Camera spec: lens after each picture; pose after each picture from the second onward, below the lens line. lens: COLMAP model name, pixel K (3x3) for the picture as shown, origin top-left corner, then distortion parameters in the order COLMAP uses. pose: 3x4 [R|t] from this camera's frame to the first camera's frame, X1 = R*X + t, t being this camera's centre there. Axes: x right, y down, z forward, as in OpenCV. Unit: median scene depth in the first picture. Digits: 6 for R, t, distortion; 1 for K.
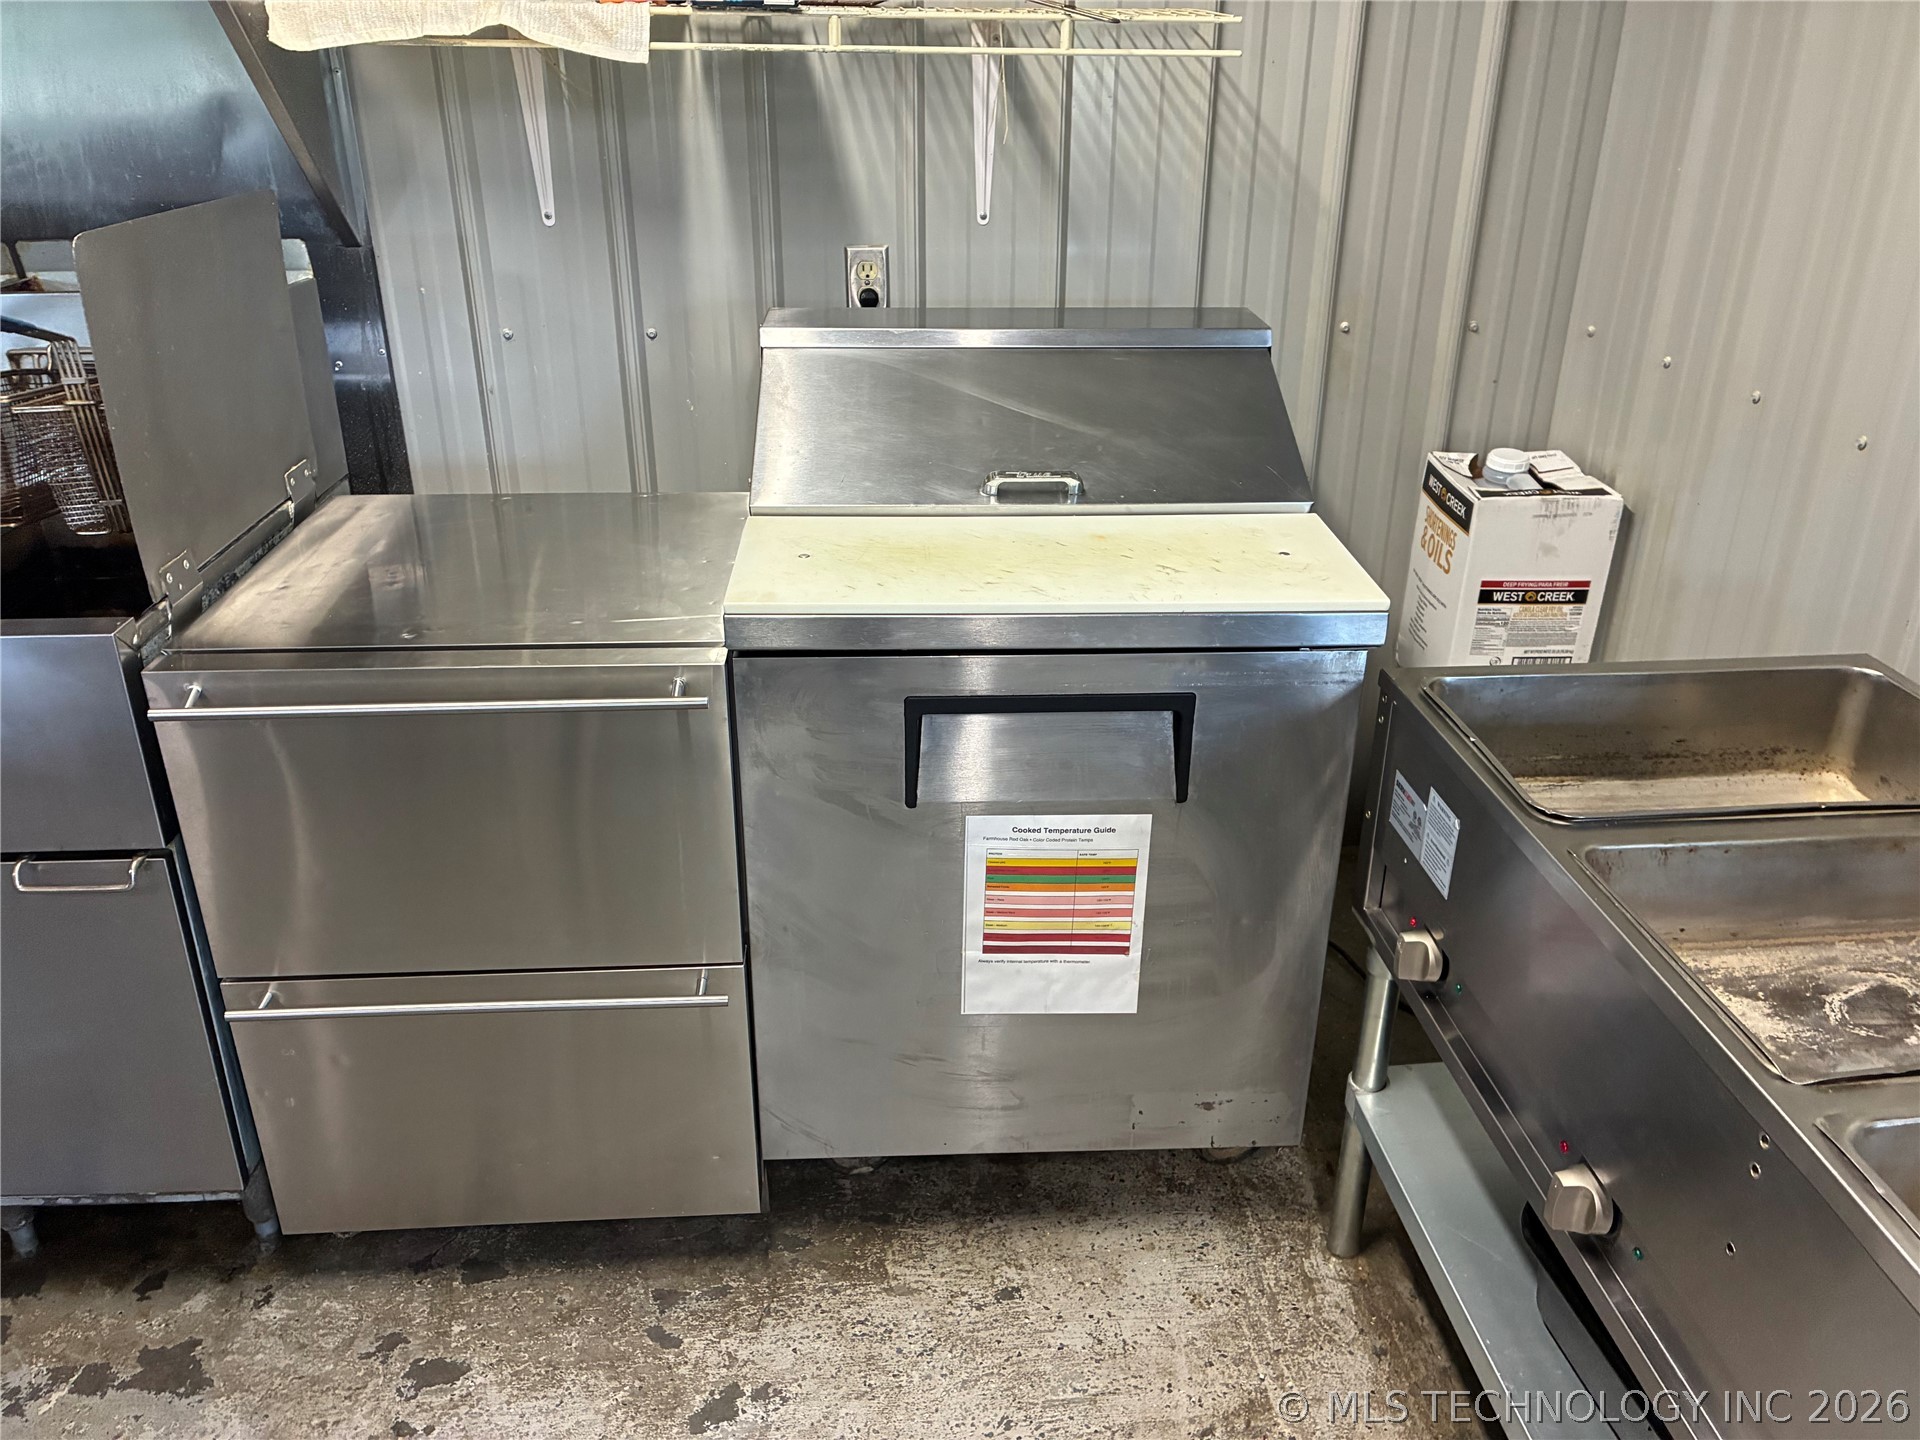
lens RADIAL K [[1462.0, 0, 956.9], [0, 1462.0, 716.1], [0, 0, 1]] dist [0.064264, -0.068064]
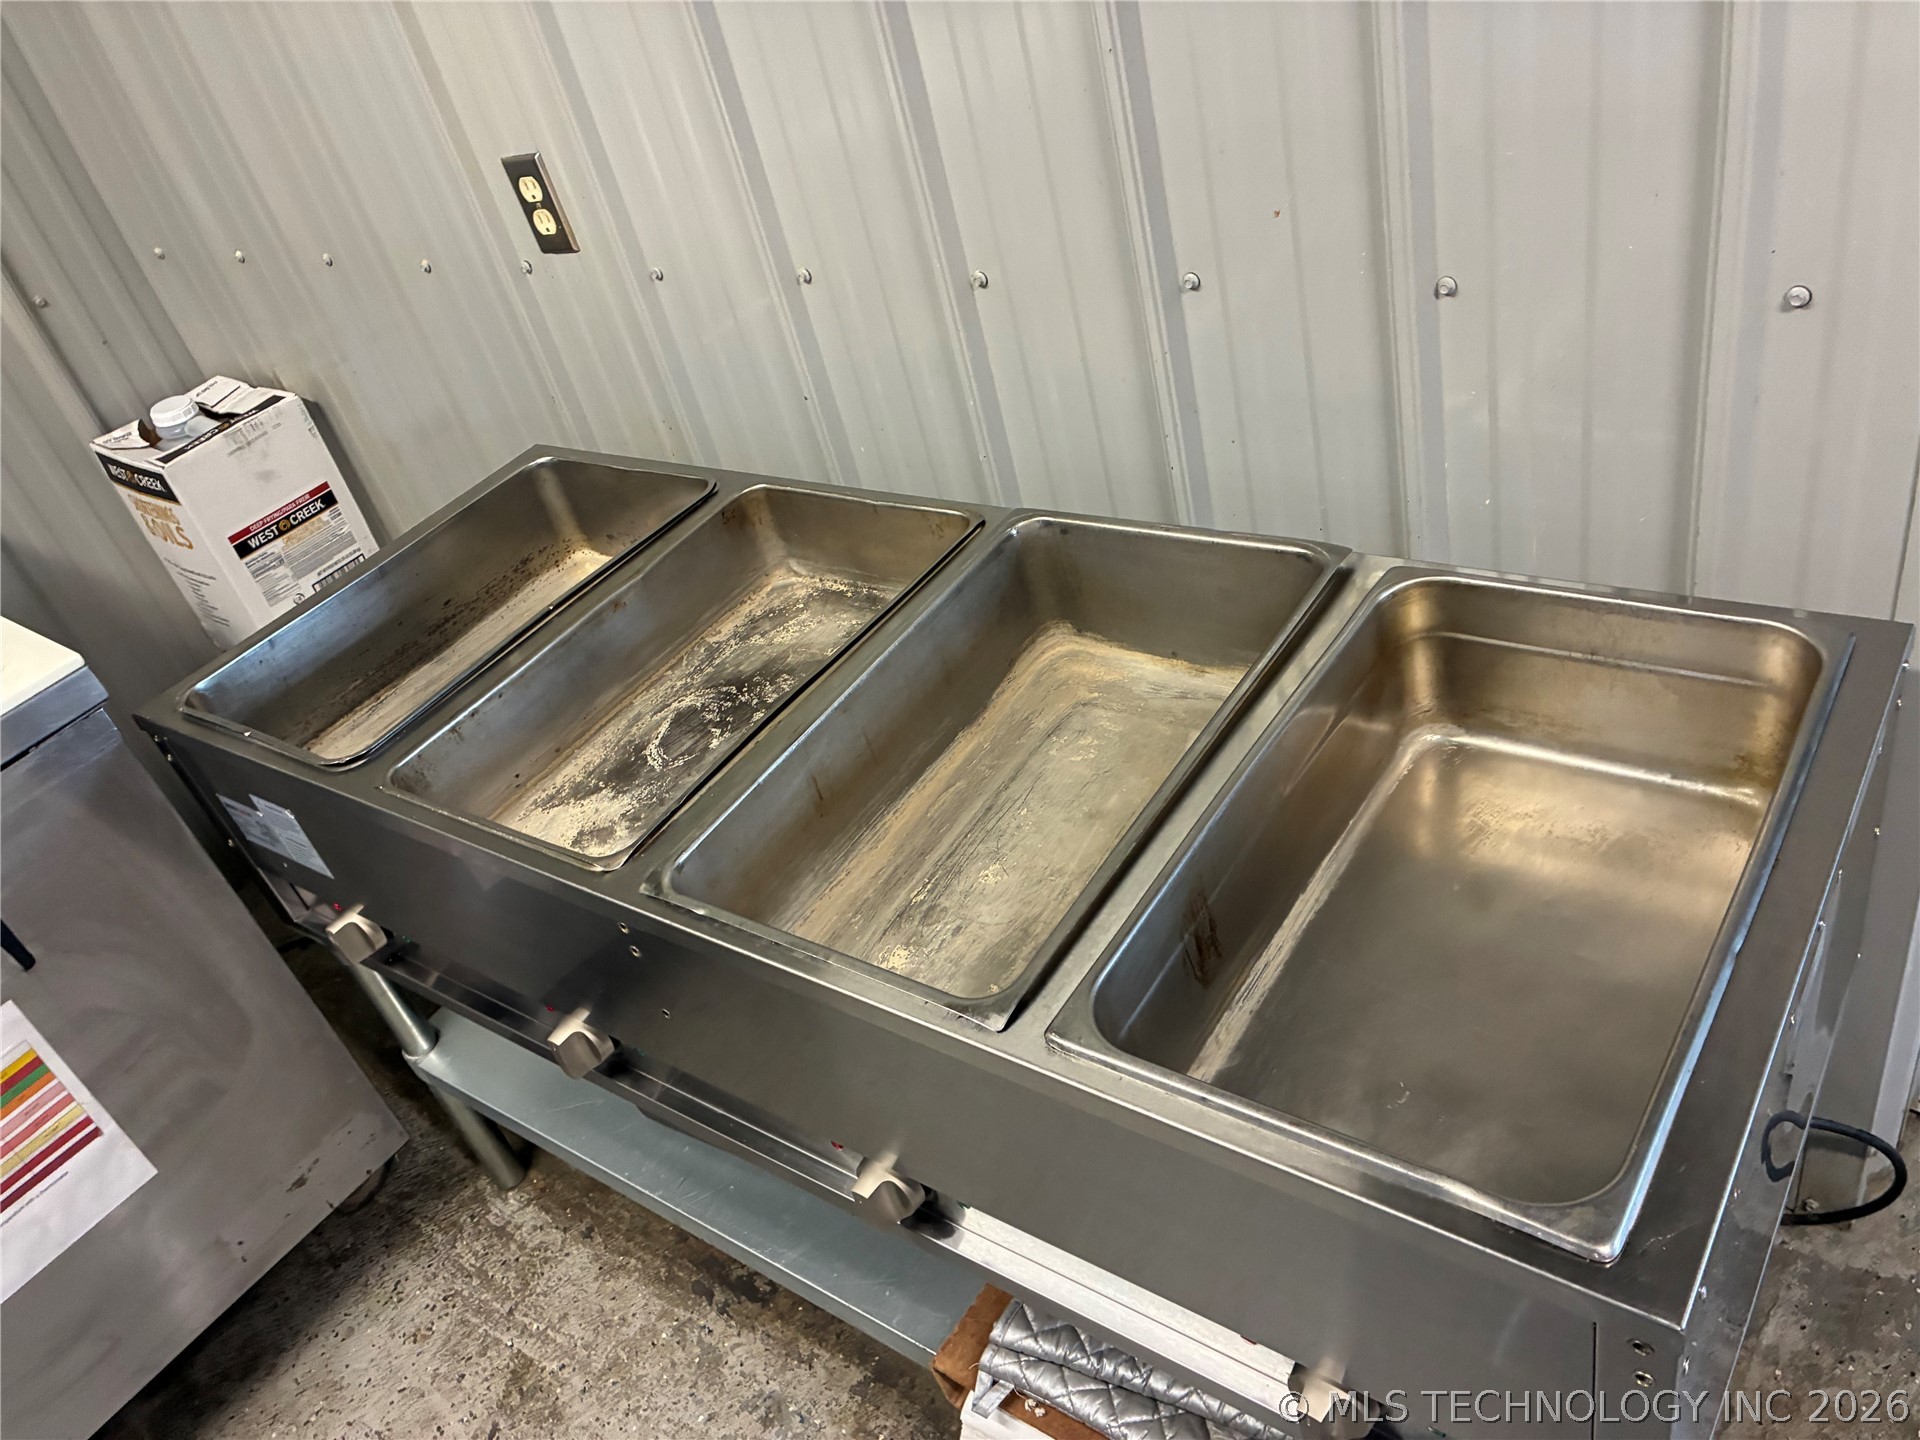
lens RADIAL K [[1462.0, 0, 940.3], [0, 1462.0, 711.8], [0, 0, 1]] dist [0.064264, -0.068064]
pose [[0.632990, -0.579295, 0.513558, 0.122204], [0.531441, 0.807530, 0.255864, -0.001561], [-0.562934, 0.110967, 0.819019, -0.034655]]
